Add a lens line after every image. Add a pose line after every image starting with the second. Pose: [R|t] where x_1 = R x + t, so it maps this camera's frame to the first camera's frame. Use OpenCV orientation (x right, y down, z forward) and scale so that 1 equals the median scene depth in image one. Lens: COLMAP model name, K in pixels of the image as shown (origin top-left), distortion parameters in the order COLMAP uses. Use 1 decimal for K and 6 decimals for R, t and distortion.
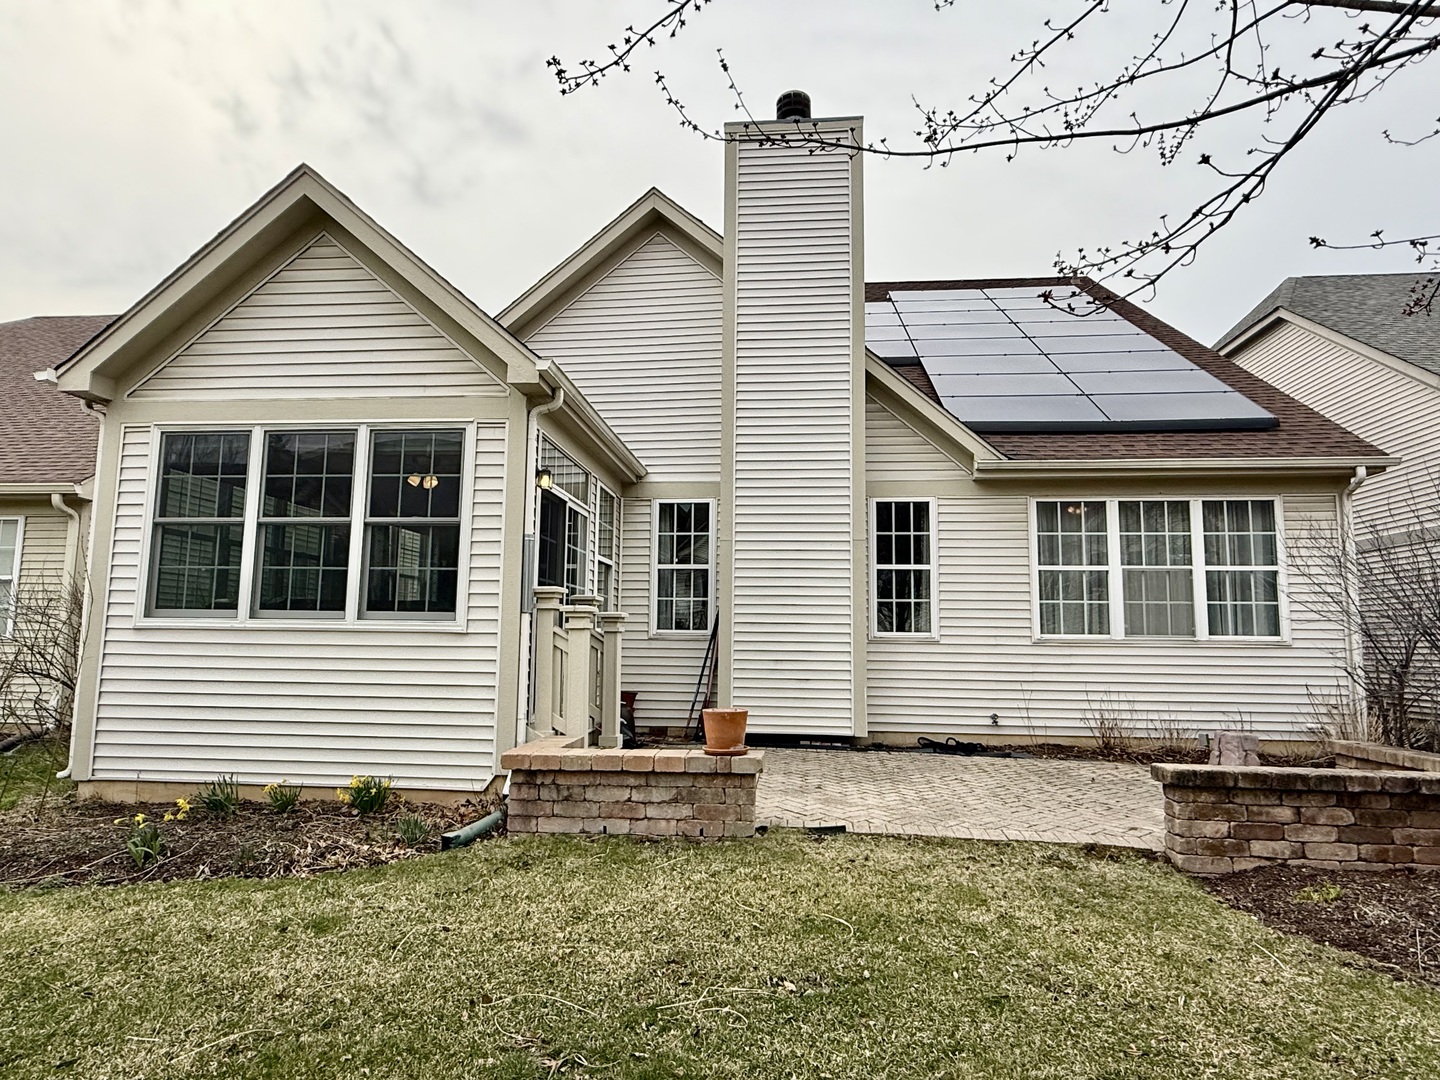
lens RADIAL K [[851.0, 0, 720.0], [0, 851.0, 540.0], [0, 0, 1]] dist [0.000867, -0.000988]
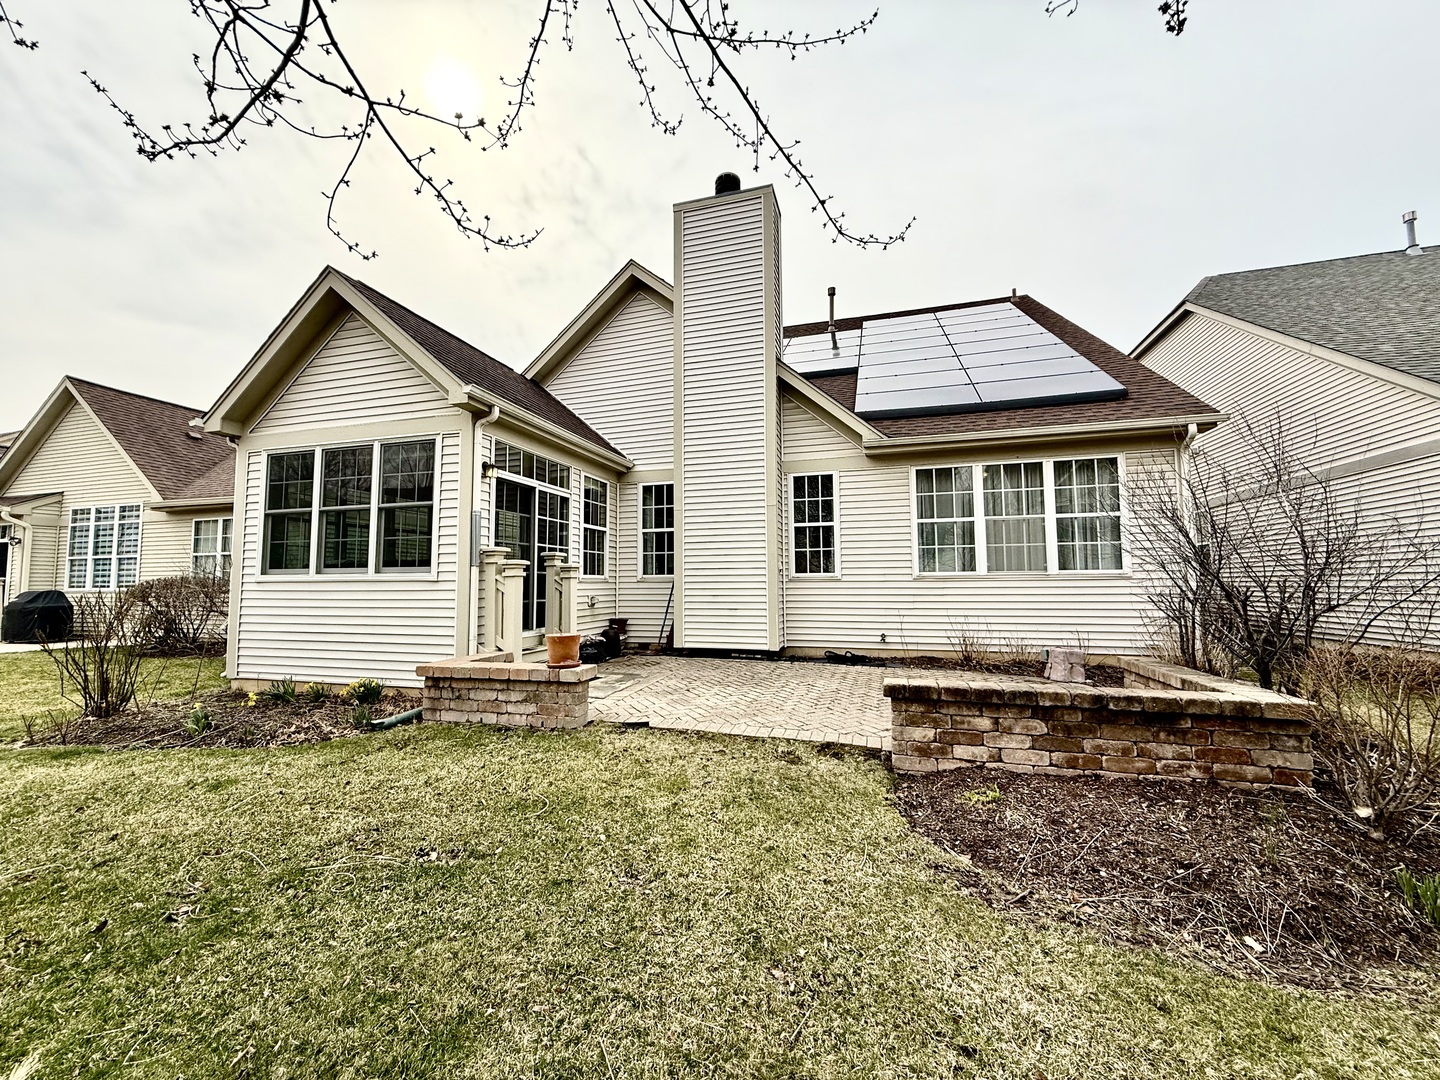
lens RADIAL K [[568.8, 0, 724.5], [0, 568.8, 540.3], [0, 0, 1]] dist [-0.001087, -0.000122]
pose [[0.982123, -0.032959, -0.185332, 0.336556], [0.041439, 0.998255, 0.042066, 0.018610], [0.183622, -0.048994, 0.981775, 0.135231]]
